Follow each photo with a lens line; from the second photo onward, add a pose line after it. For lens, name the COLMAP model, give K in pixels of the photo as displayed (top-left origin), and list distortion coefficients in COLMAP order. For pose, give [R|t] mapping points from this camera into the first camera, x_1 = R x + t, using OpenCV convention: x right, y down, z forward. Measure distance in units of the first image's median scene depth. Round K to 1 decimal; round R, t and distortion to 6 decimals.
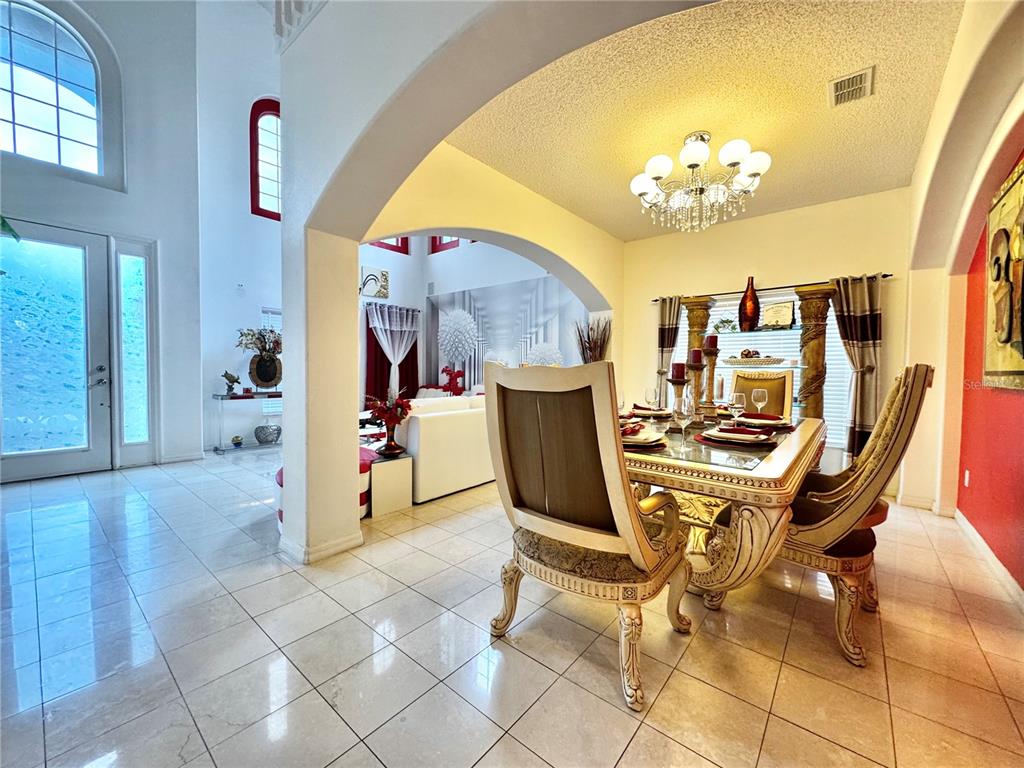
lens RADIAL K [[407.5, 0, 512.7], [0, 407.5, 384.6], [0, 0, 1]] dist [-0.006244, 0.000824]
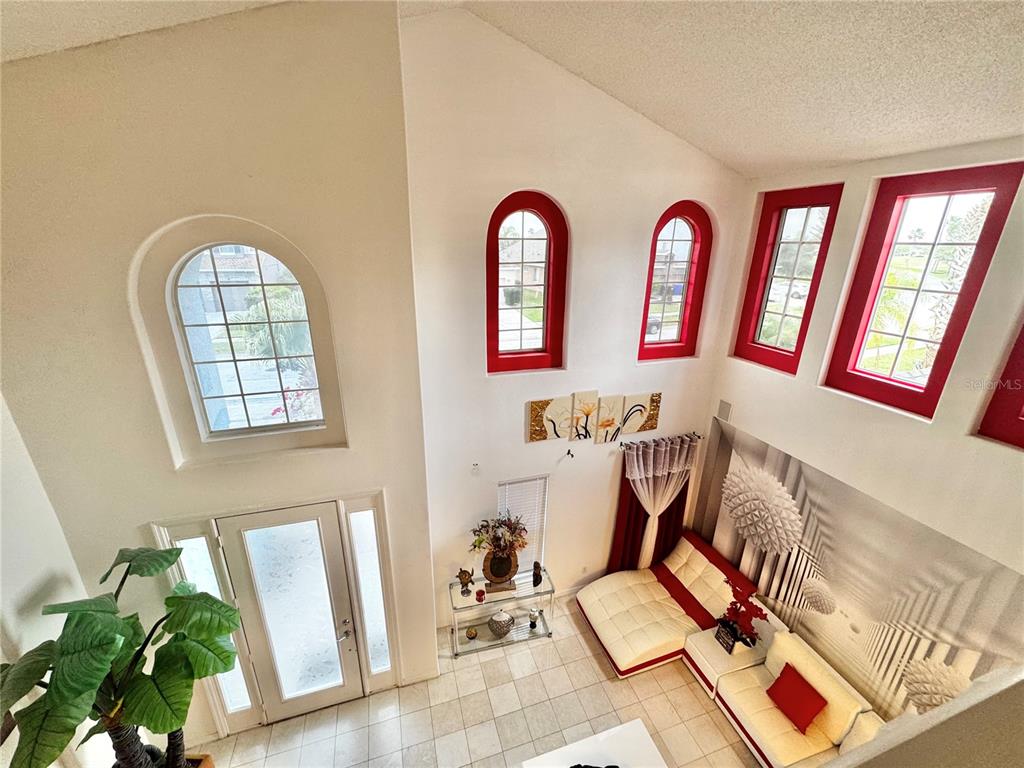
lens RADIAL K [[407.5, 0, 511.5], [0, 407.5, 382.3], [0, 0, 1]] dist [-0.006244, 0.000824]
pose [[0.842981, 0.176674, -0.508104, -0.198850], [-0.026328, 0.956948, 0.289063, -0.549053], [0.537299, -0.230298, 0.811340, 0.365085]]
